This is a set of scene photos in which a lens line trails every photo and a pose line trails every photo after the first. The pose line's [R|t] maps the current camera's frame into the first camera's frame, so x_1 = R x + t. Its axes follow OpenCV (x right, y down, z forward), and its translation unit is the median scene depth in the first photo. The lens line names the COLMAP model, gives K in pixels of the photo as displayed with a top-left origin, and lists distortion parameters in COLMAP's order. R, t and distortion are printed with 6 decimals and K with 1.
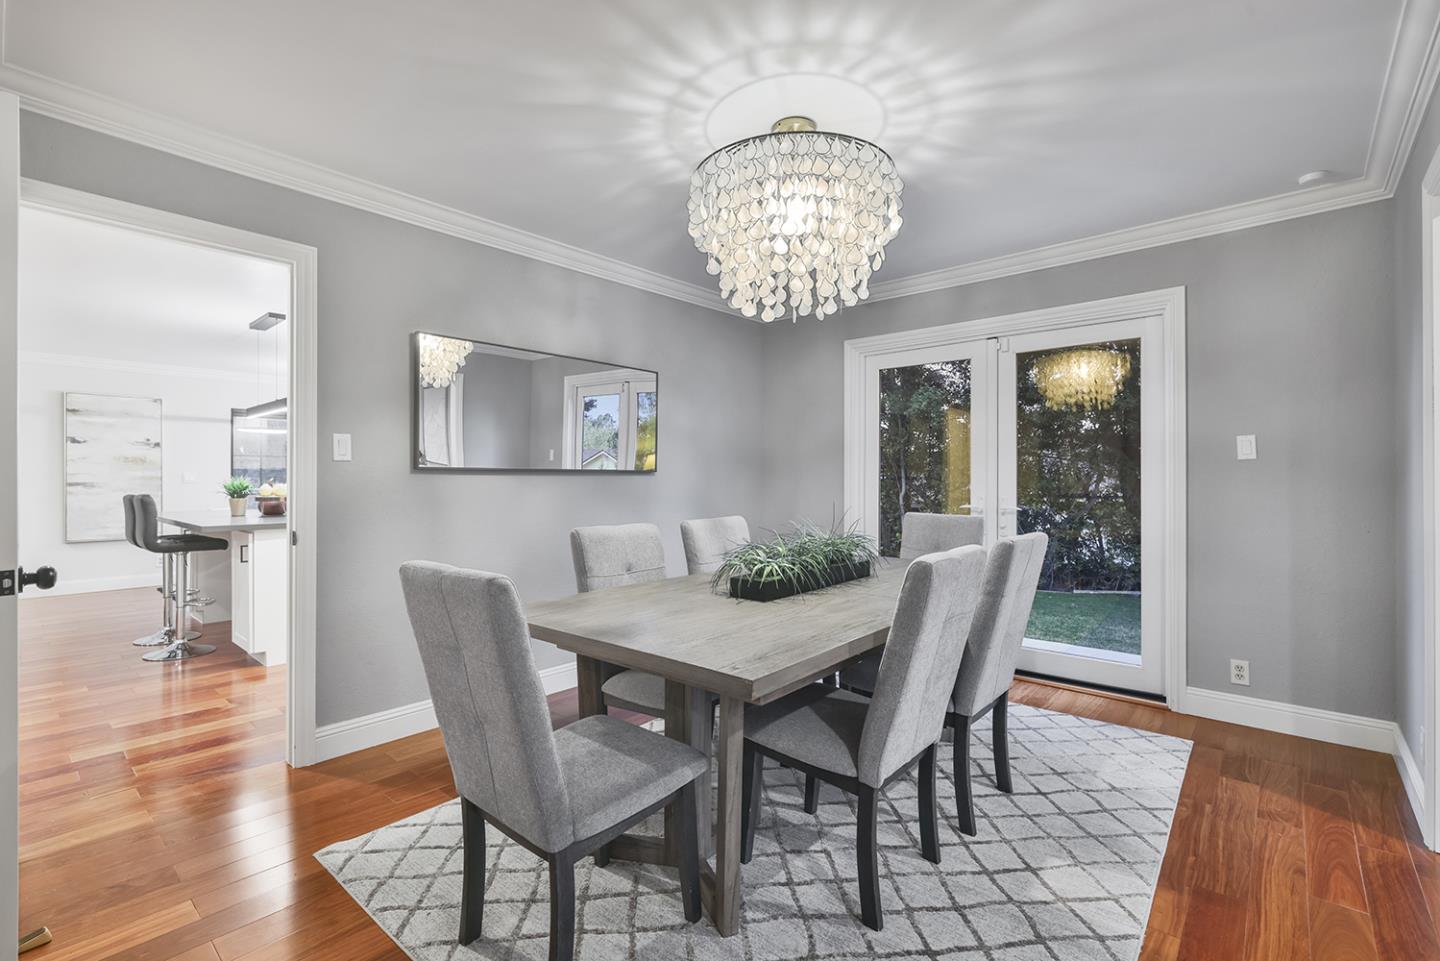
lens RADIAL K [[643.3, 0, 721.7], [0, 643.3, 483.2], [0, 0, 1]] dist [-0.003354, -0.000037]
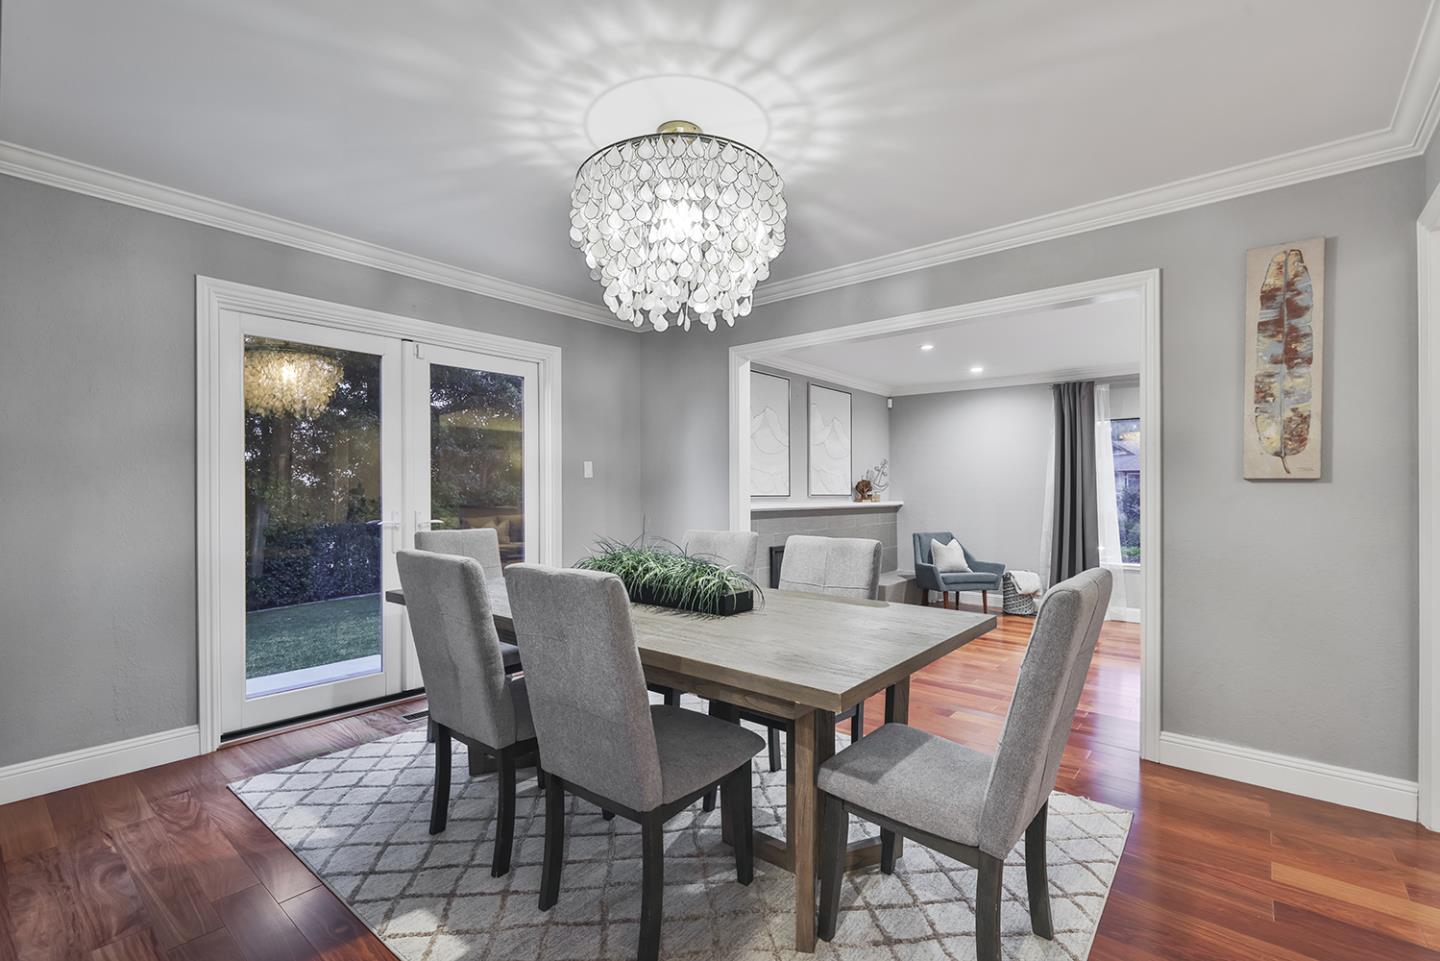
lens RADIAL K [[643.3, 0, 711.5], [0, 643.3, 492.3], [0, 0, 1]] dist [-0.003354, -0.000037]
pose [[-0.012534, -0.001151, 0.999921, -0.976033], [0.007155, 0.999974, 0.001241, -0.005304], [-0.999896, 0.007170, -0.012525, 1.087144]]
